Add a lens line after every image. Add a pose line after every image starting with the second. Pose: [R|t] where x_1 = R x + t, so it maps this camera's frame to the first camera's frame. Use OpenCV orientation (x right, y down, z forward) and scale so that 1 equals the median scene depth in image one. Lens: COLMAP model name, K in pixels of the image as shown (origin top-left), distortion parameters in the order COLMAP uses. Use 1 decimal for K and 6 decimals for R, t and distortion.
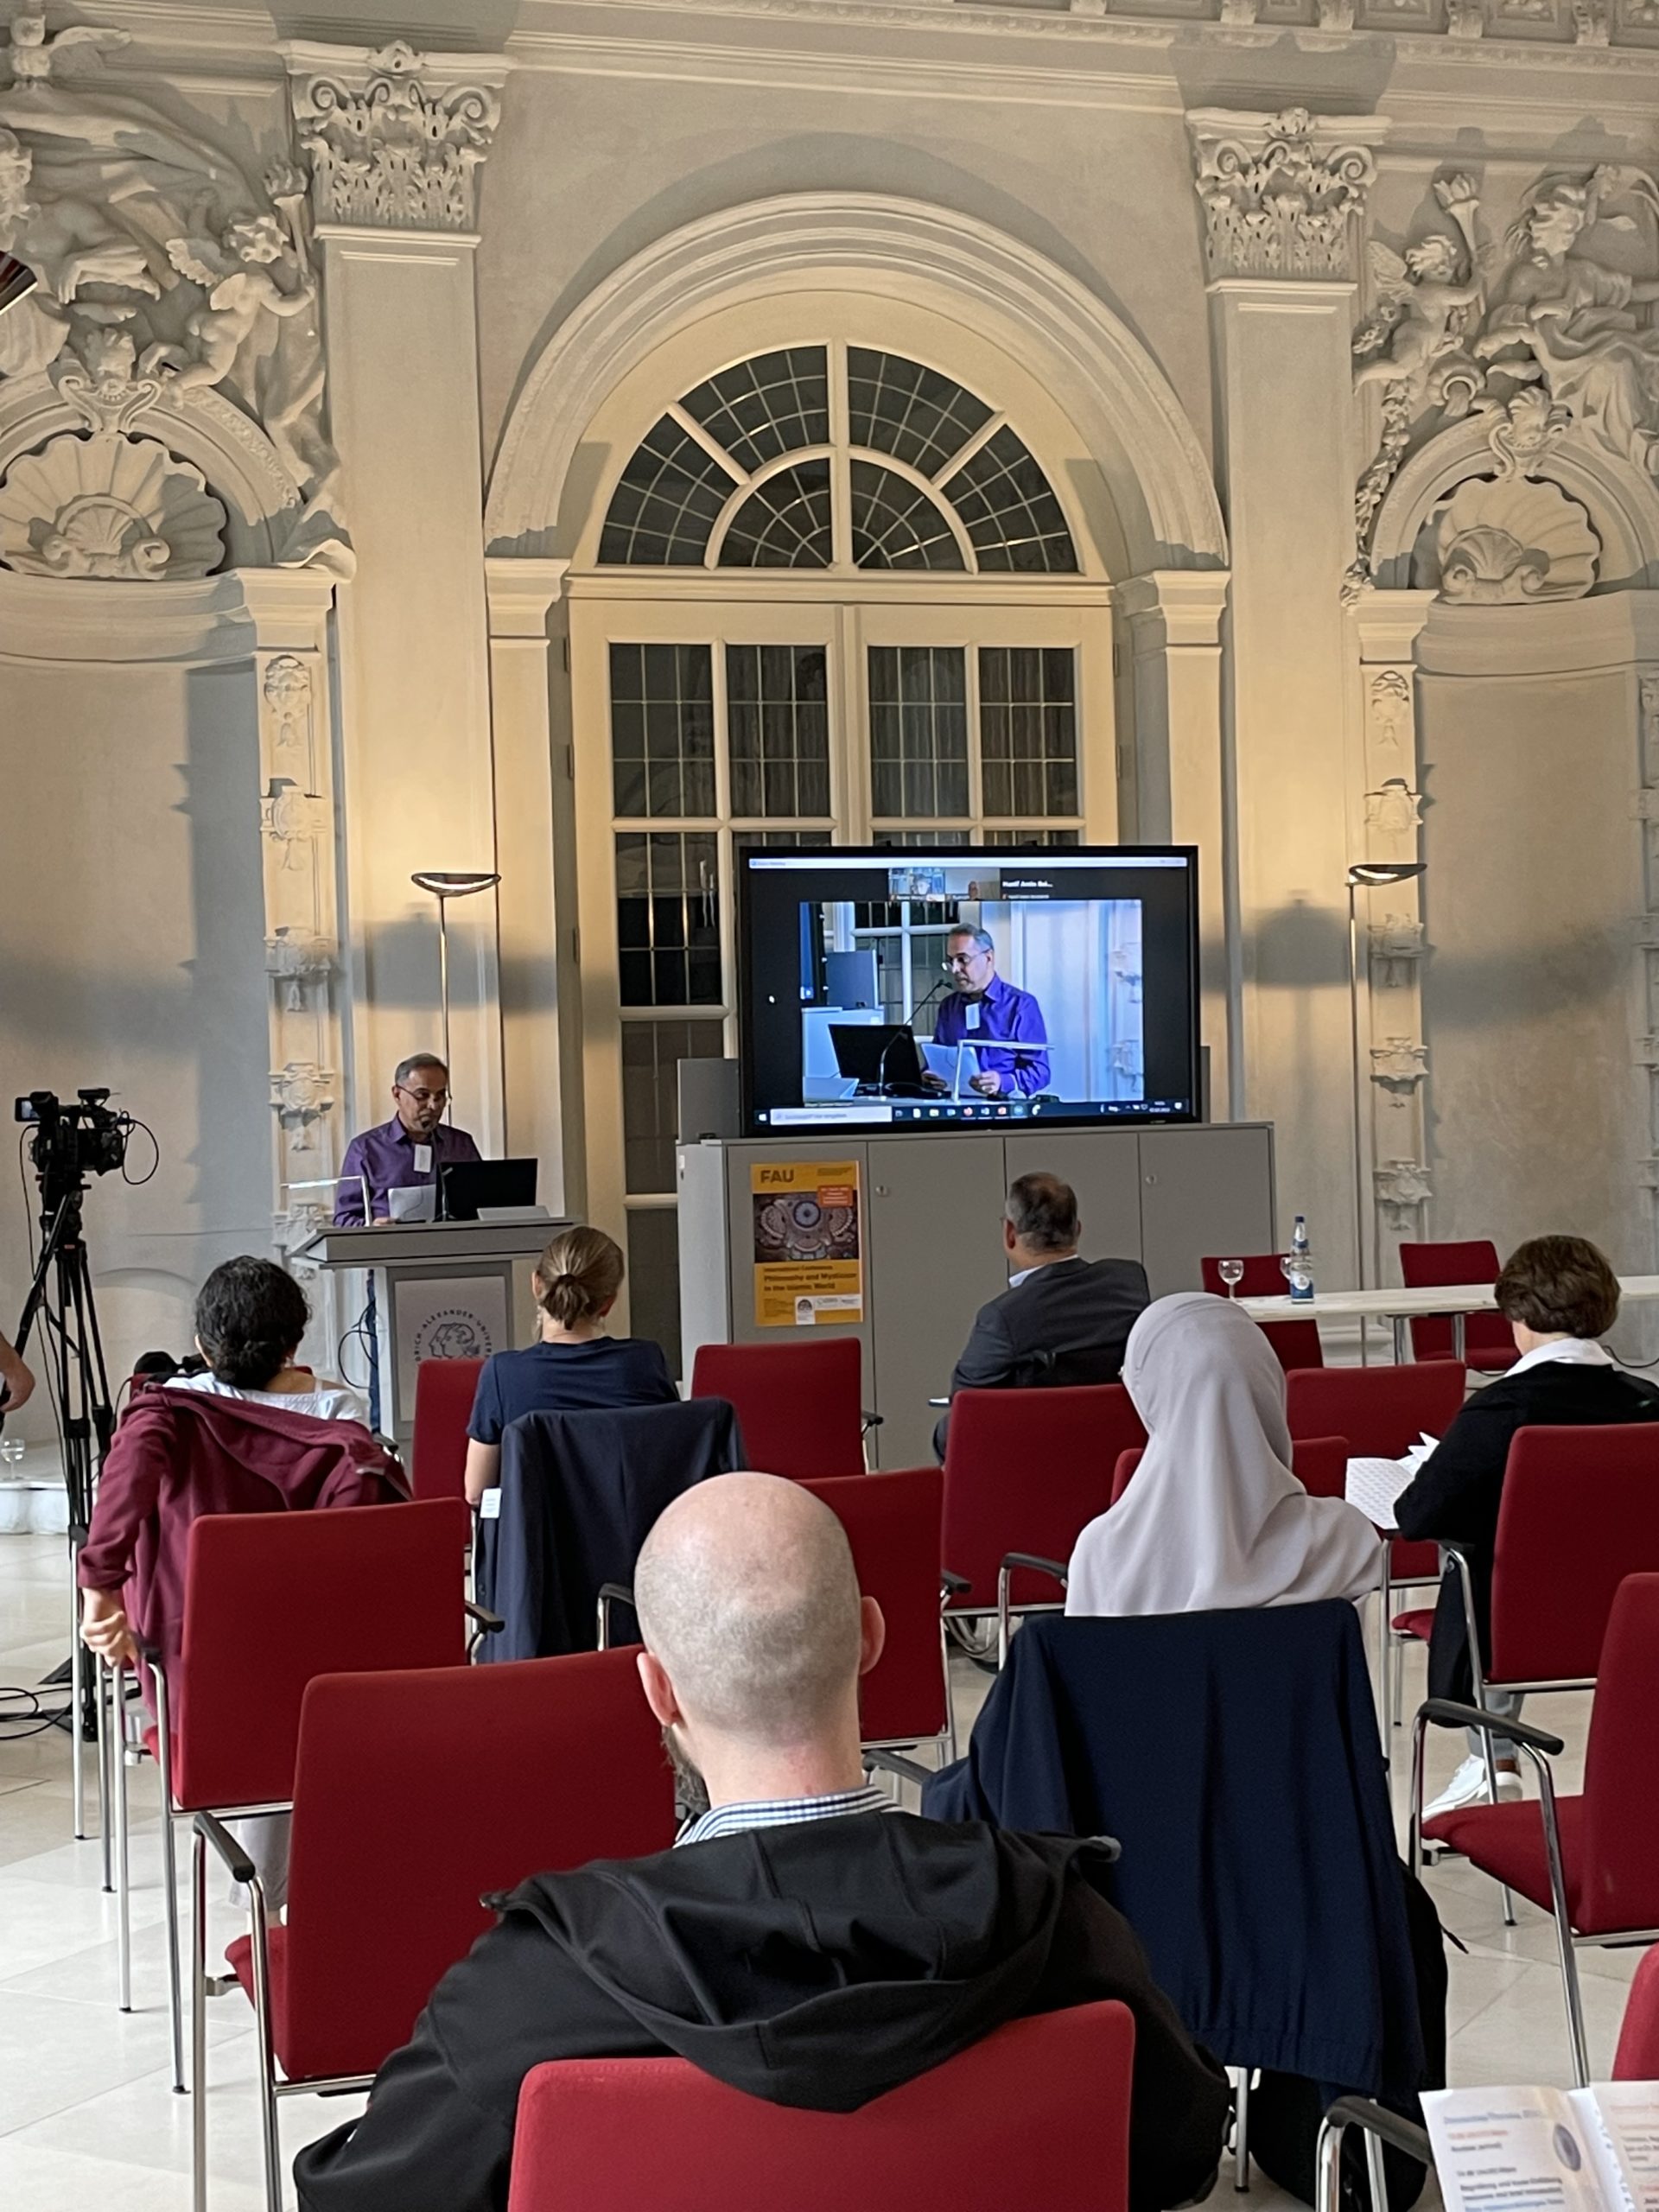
lens RADIAL K [[3117.3, 0, 791.0], [0, 3117.3, 1155.4], [0, 0, 1]] dist [0.079658, -0.124884]
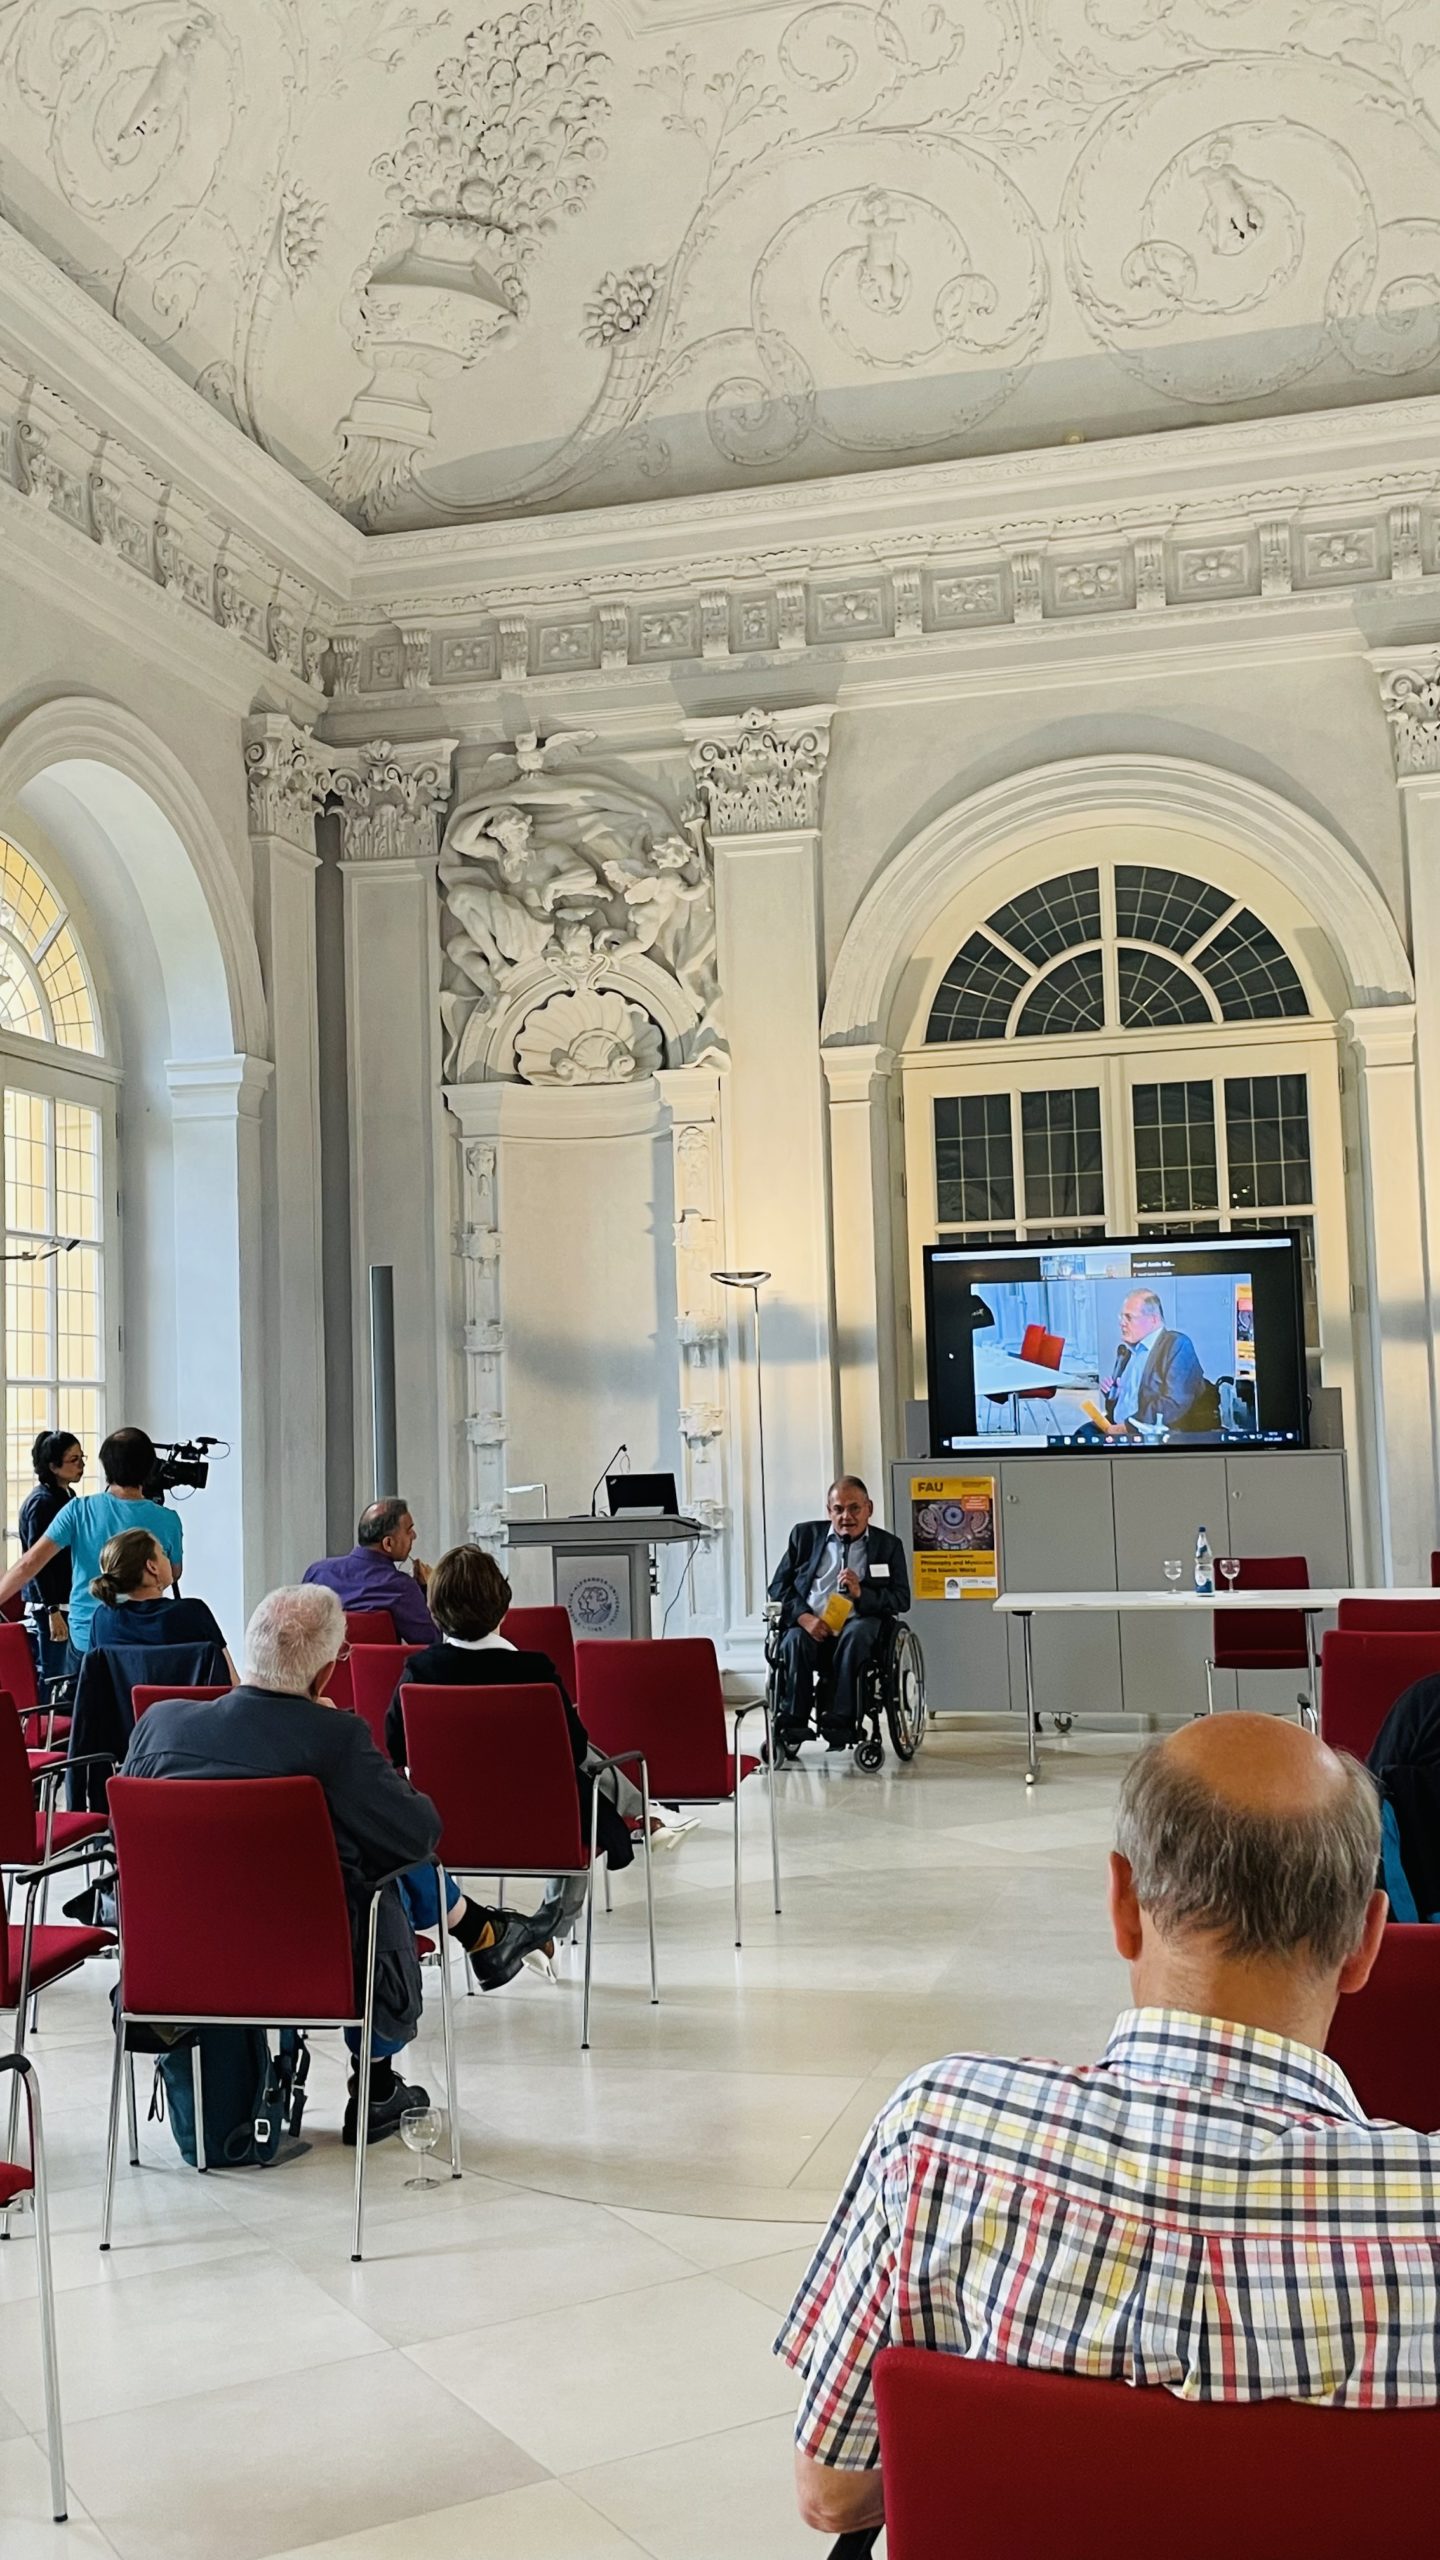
lens RADIAL K [[2354.9, 0, 720.0], [0, 2354.9, 1280.0], [0, 0, 1]] dist [0.080686, -0.125138]
pose [[0.862871, -0.030547, -0.504501, 0.386630], [-0.005018, 0.997605, -0.068987, -0.010711], [0.505400, 0.062058, 0.860651, 0.054345]]
